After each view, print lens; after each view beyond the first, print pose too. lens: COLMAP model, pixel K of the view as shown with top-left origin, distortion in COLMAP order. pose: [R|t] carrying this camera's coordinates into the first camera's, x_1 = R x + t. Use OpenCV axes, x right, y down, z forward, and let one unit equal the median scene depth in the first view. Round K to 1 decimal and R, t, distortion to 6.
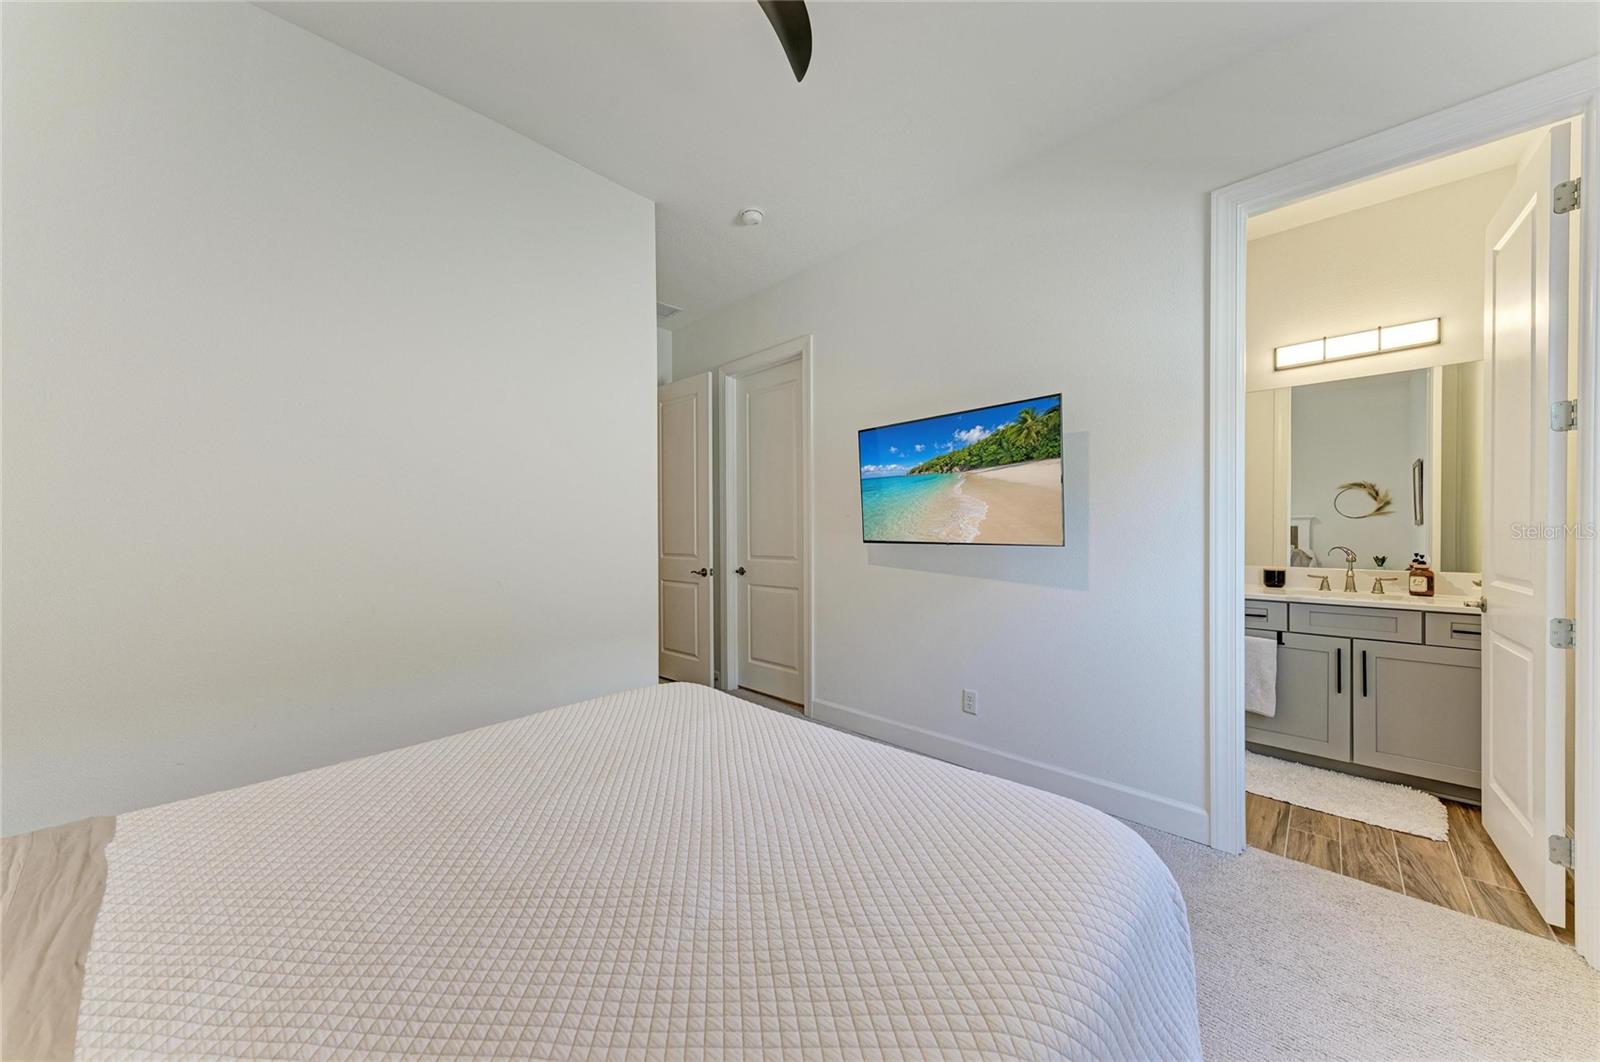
lens RADIAL K [[541.9, 0, 801.5], [0, 541.9, 532.4], [0, 0, 1]] dist [0.010147, -0.000102]
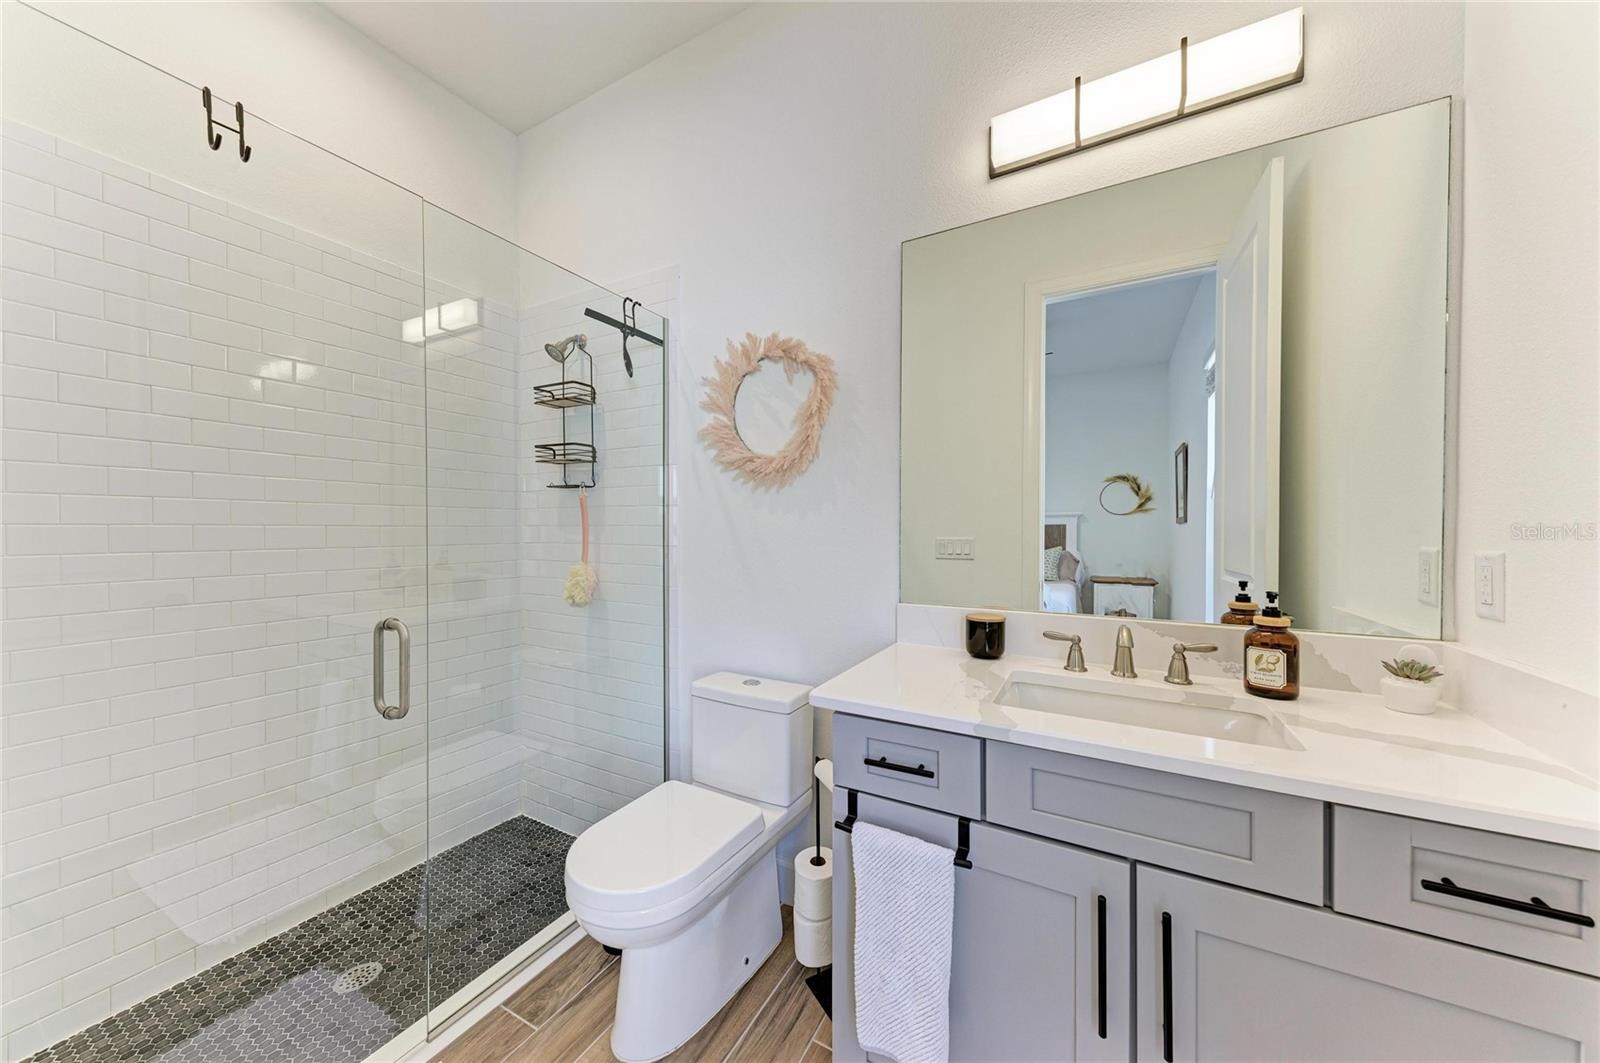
lens RADIAL K [[545.0, 0, 800.0], [0, 545.0, 531.5], [0, 0, 1]] dist [0.014606, -0.000101]
pose [[0.964113, 0.001367, 0.265488, 0.344048], [-0.001987, 0.999996, 0.002067, -0.001334], [-0.265484, -0.002520, 0.964112, 0.349121]]
